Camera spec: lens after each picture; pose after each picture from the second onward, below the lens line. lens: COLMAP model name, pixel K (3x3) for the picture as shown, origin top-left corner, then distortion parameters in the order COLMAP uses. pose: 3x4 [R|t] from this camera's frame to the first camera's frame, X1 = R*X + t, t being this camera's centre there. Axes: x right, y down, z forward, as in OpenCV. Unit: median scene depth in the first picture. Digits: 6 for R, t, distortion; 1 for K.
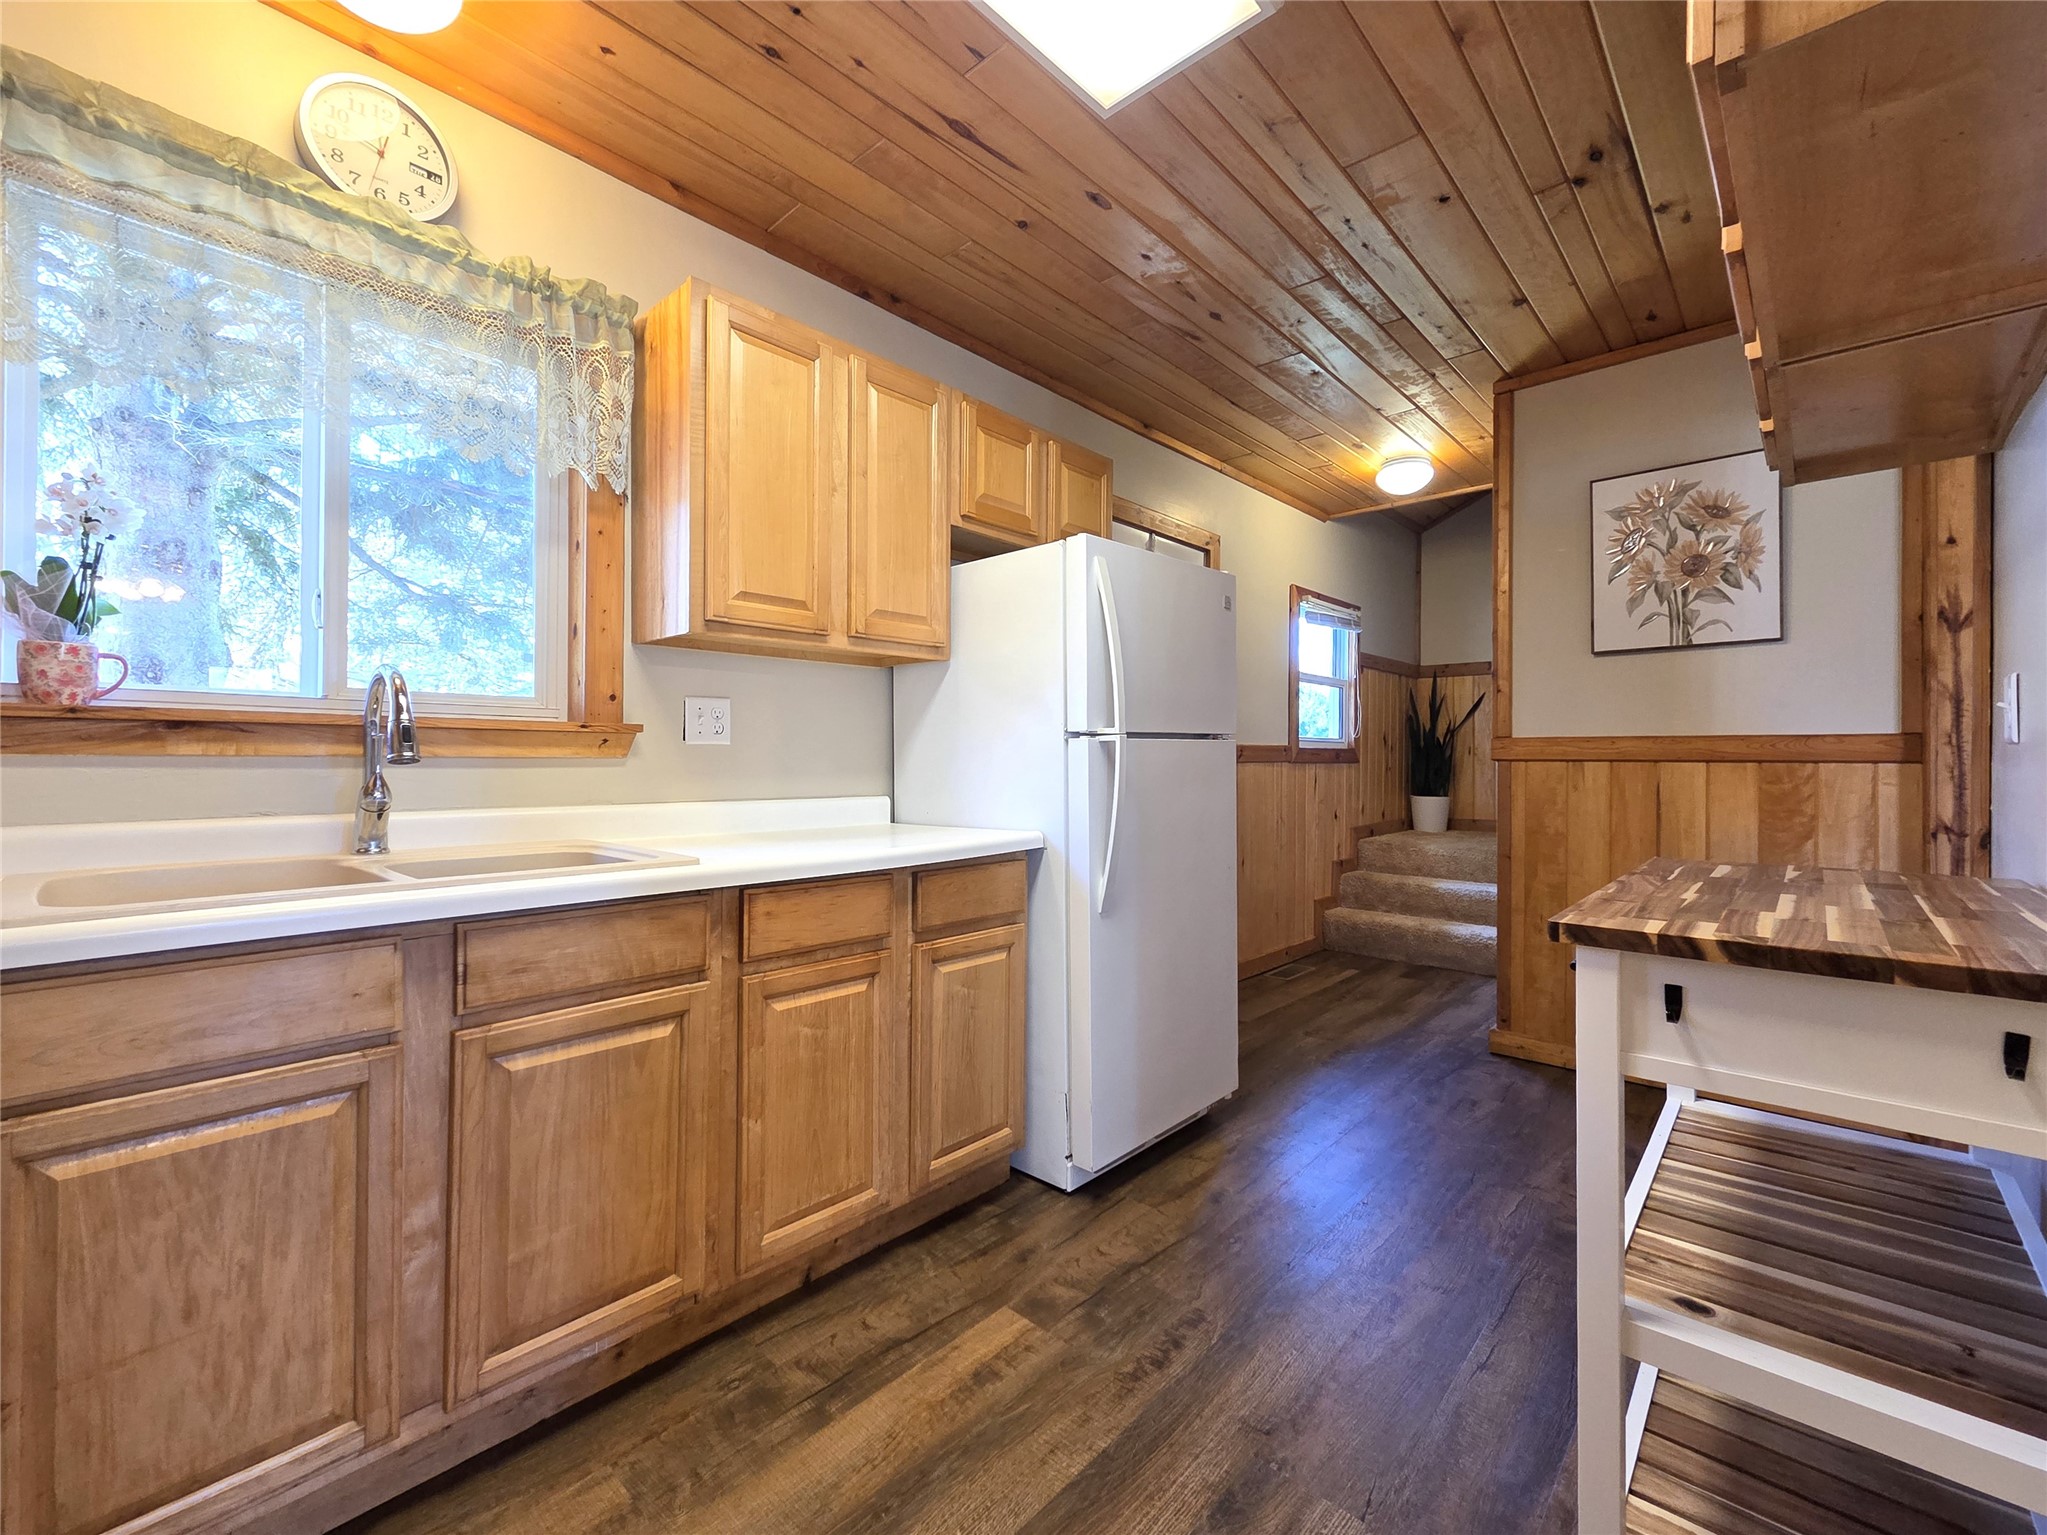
lens RADIAL K [[861.1, 0, 1007.0], [0, 861.1, 757.0], [0, 0, 1]] dist [0.002153, -0.000002]
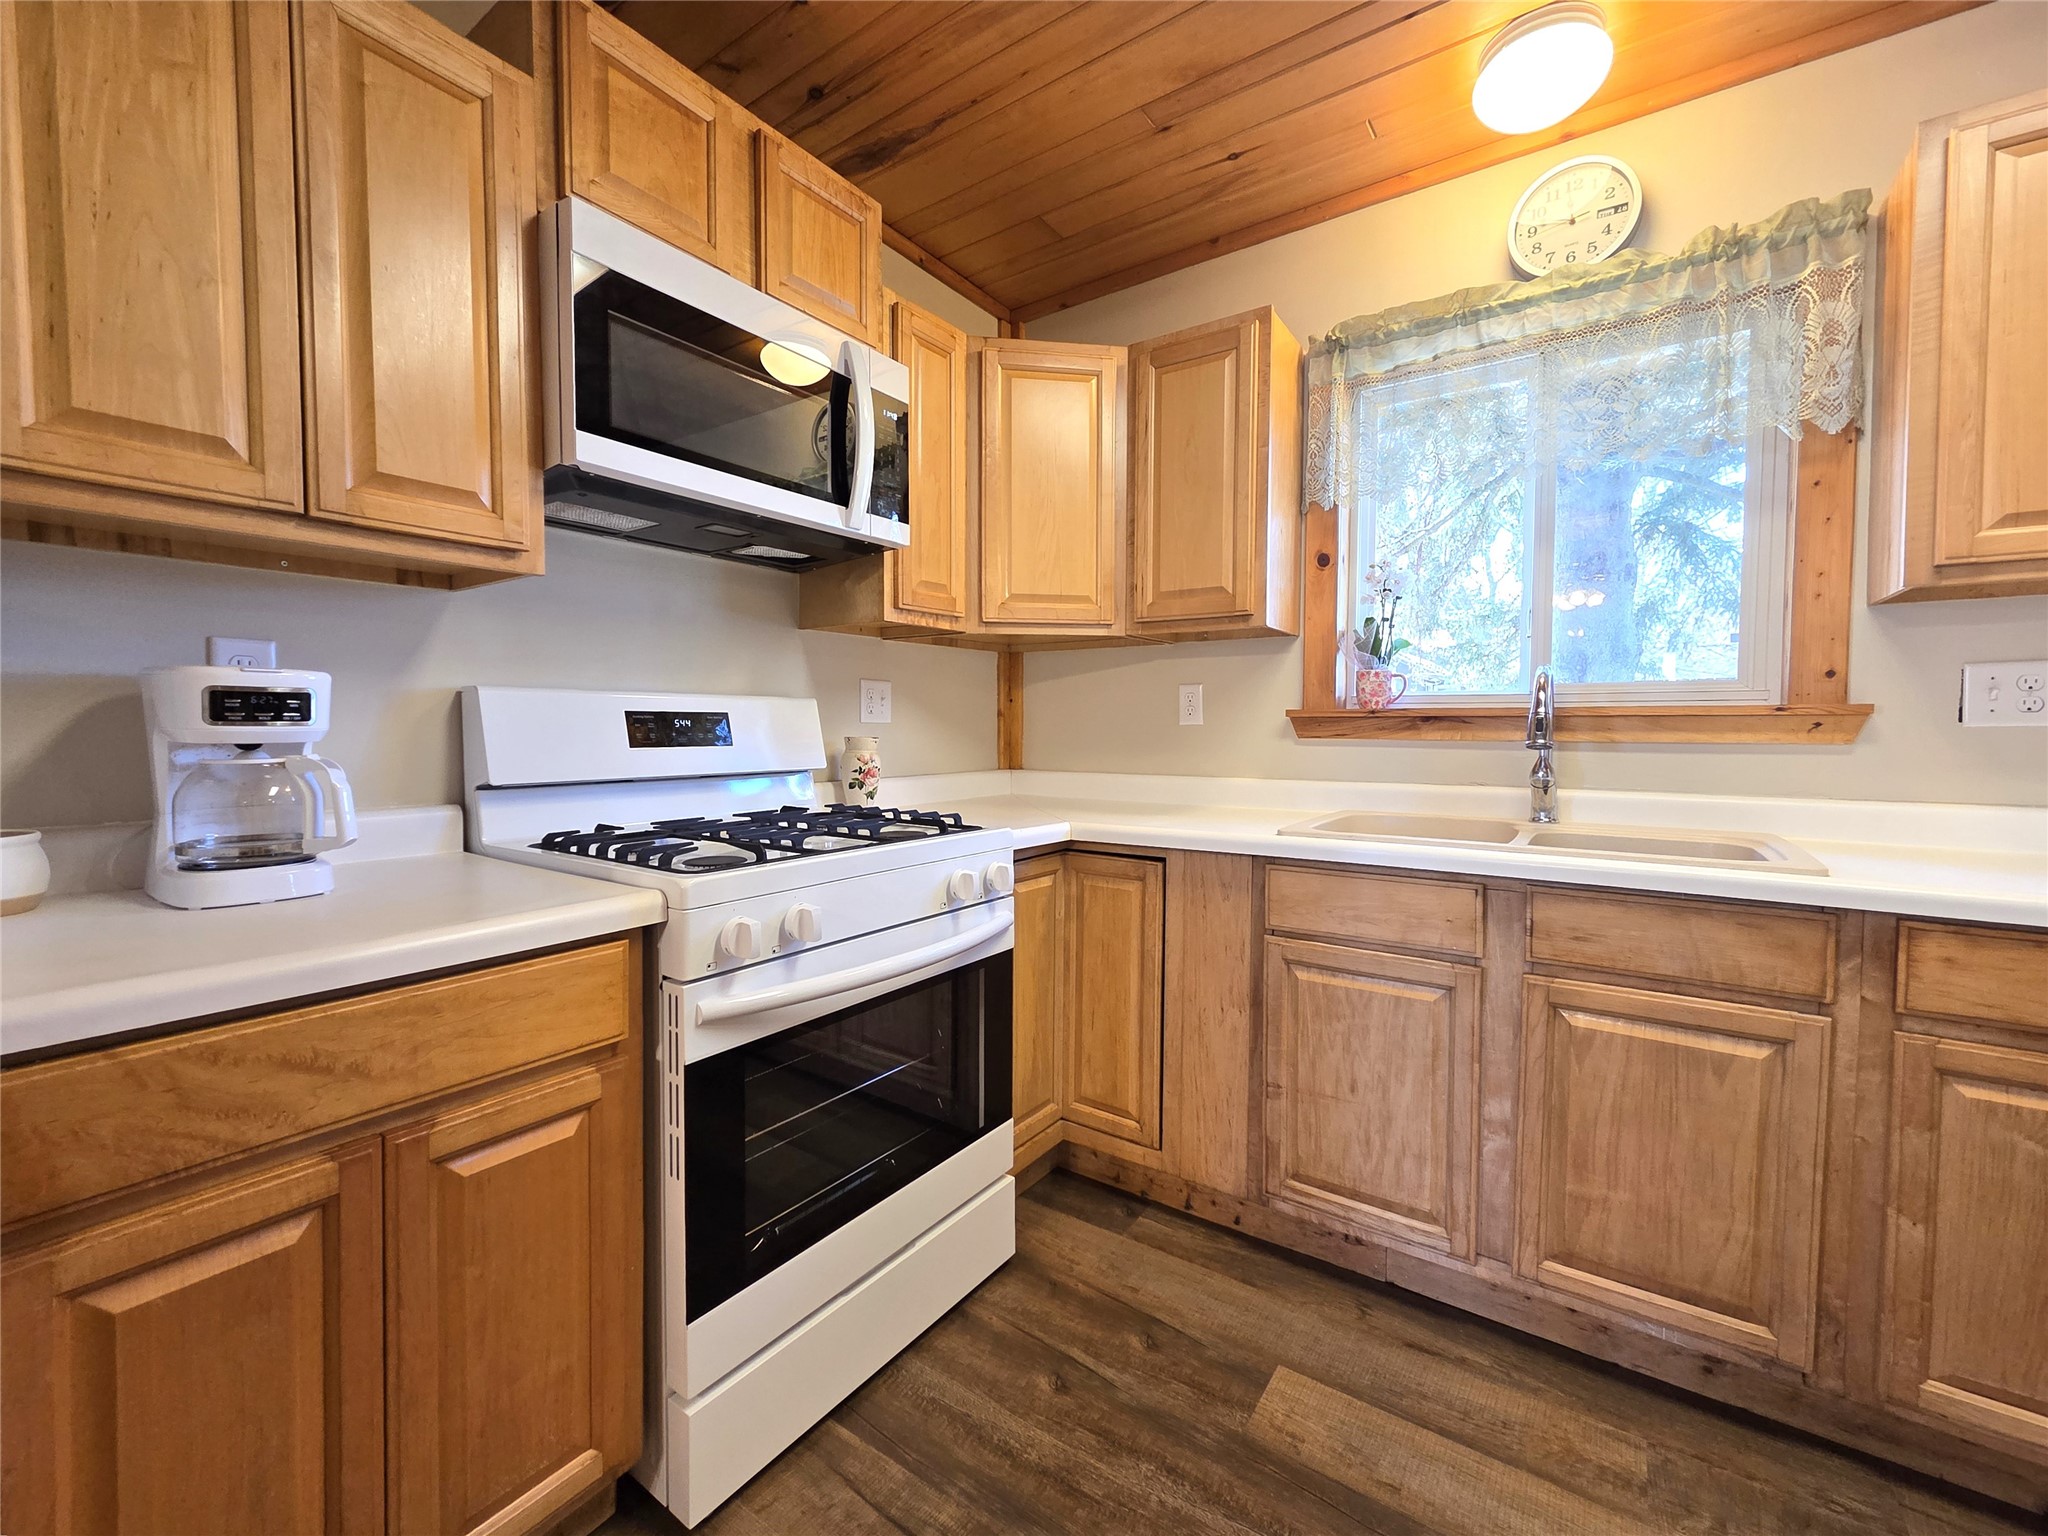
lens RADIAL K [[848.4, 0, 1018.4], [0, 848.4, 757.8], [0, 0, 1]] dist [0.000954, -0.001142]
pose [[0.132684, 0.031970, -0.990643, 0.363768], [0.001185, 0.999474, 0.032413, -0.018726], [0.991158, -0.005475, 0.132576, 0.119979]]
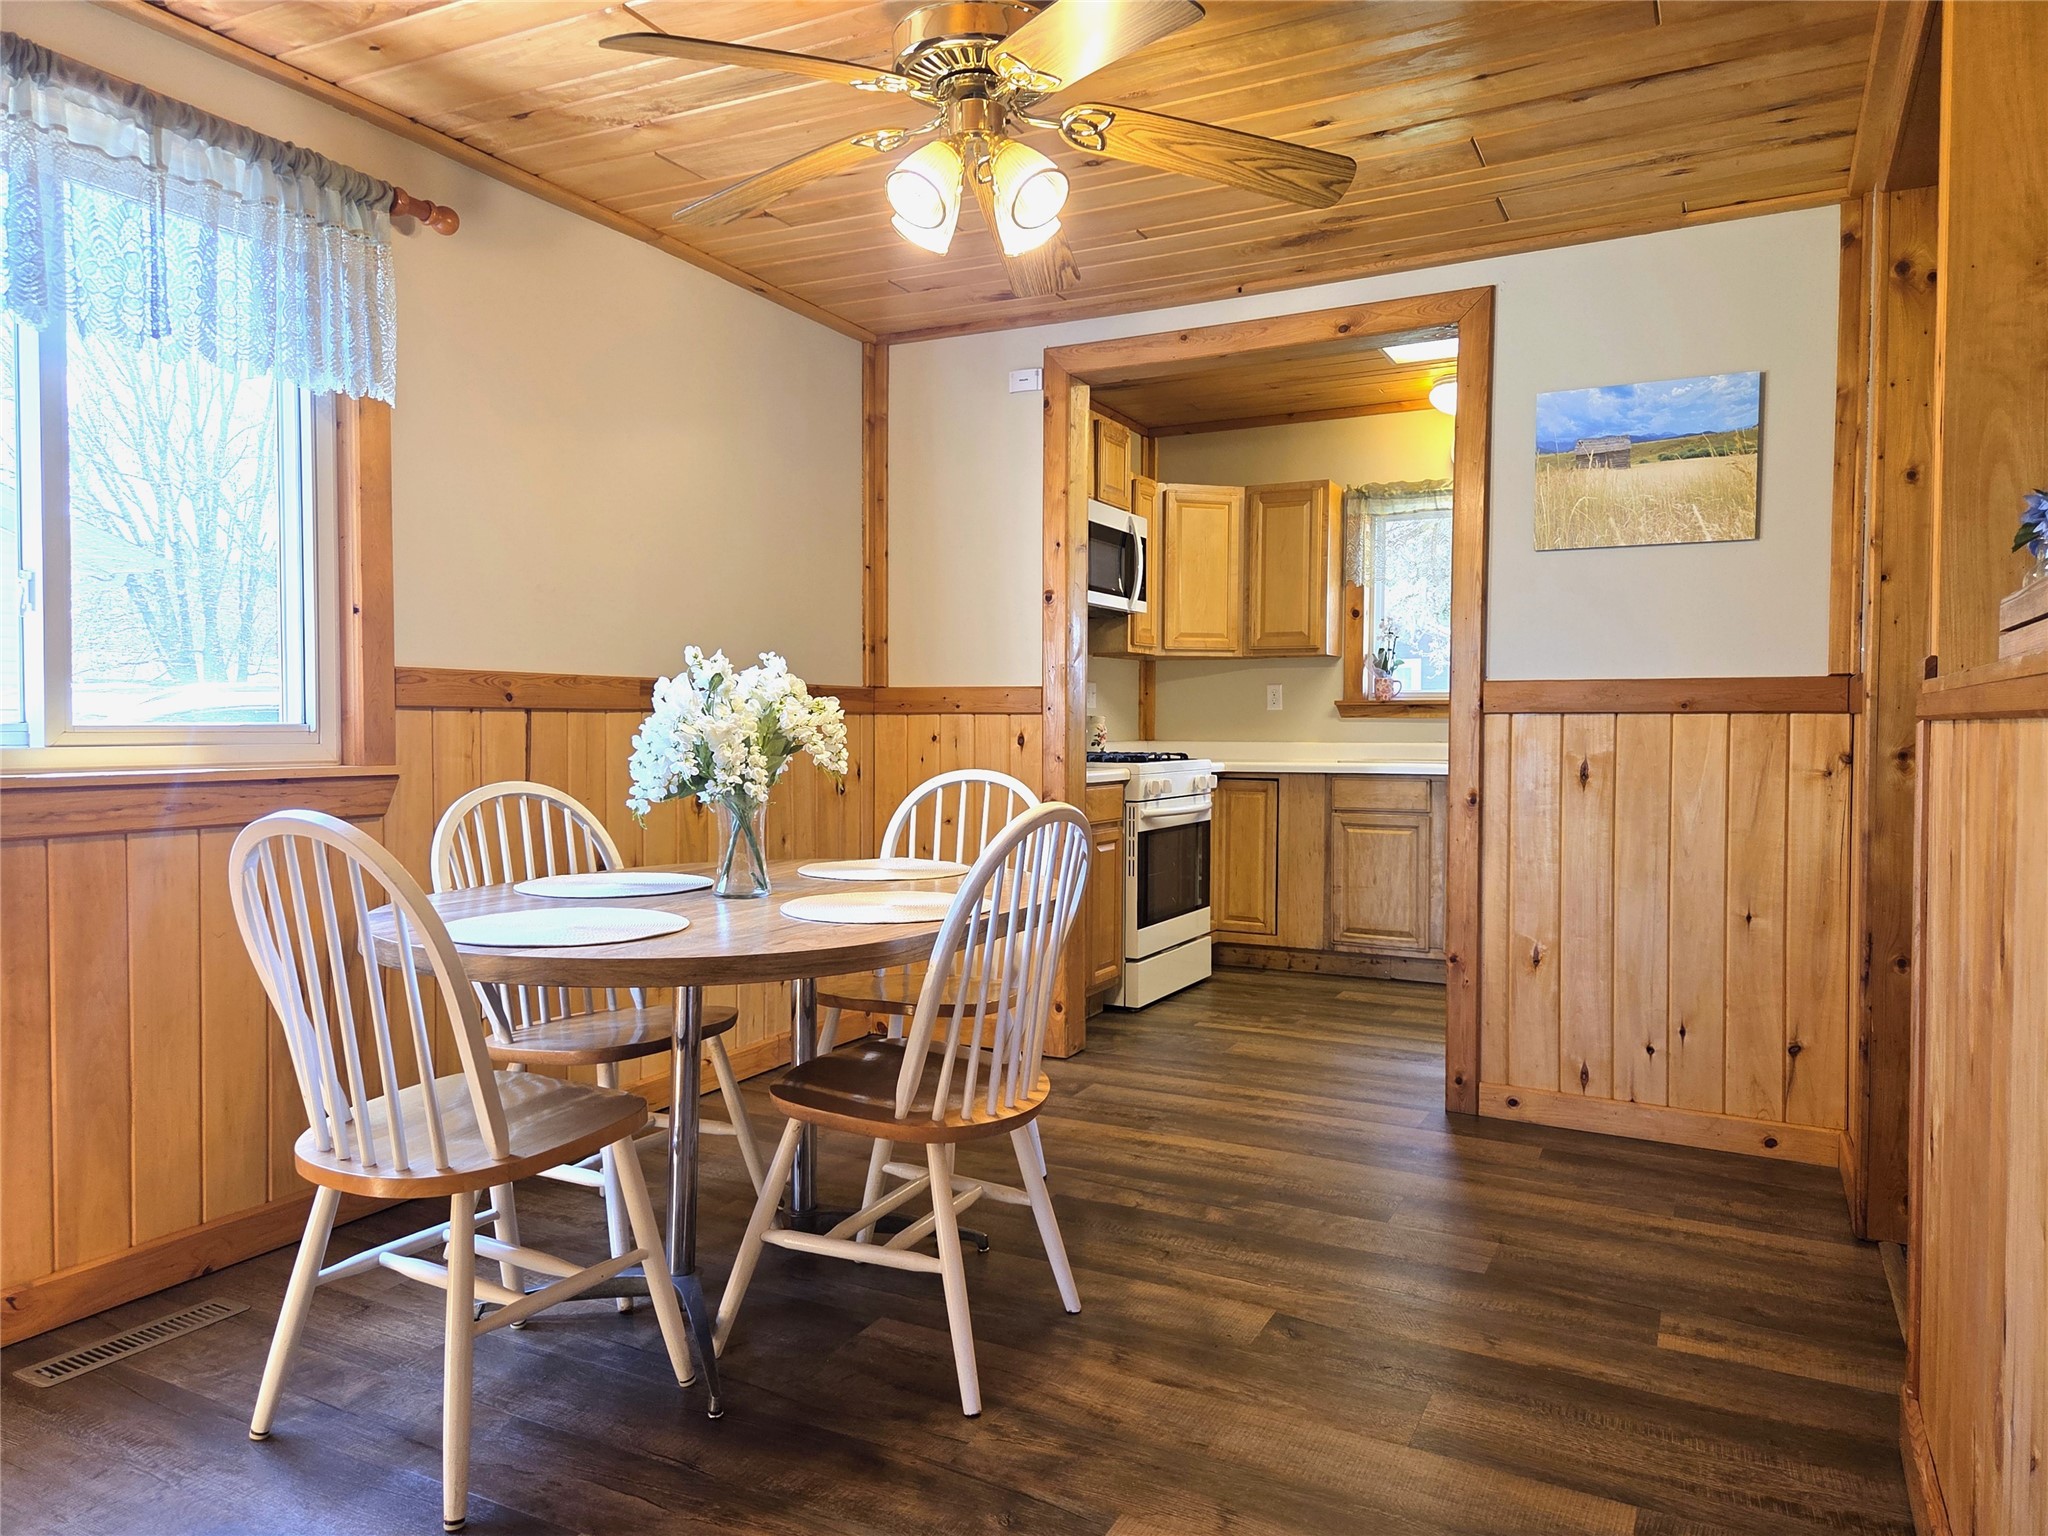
lens RADIAL K [[1406.9, 0, 1023.1], [0, 1406.9, 765.6], [0, 0, 1]] dist [0.076986, -0.089467]
pose [[0.270411, 0.024386, -0.962436, 2.802857], [0.000632, 0.999674, 0.025507, 0.032193], [0.962745, -0.007505, 0.270307, -1.277695]]
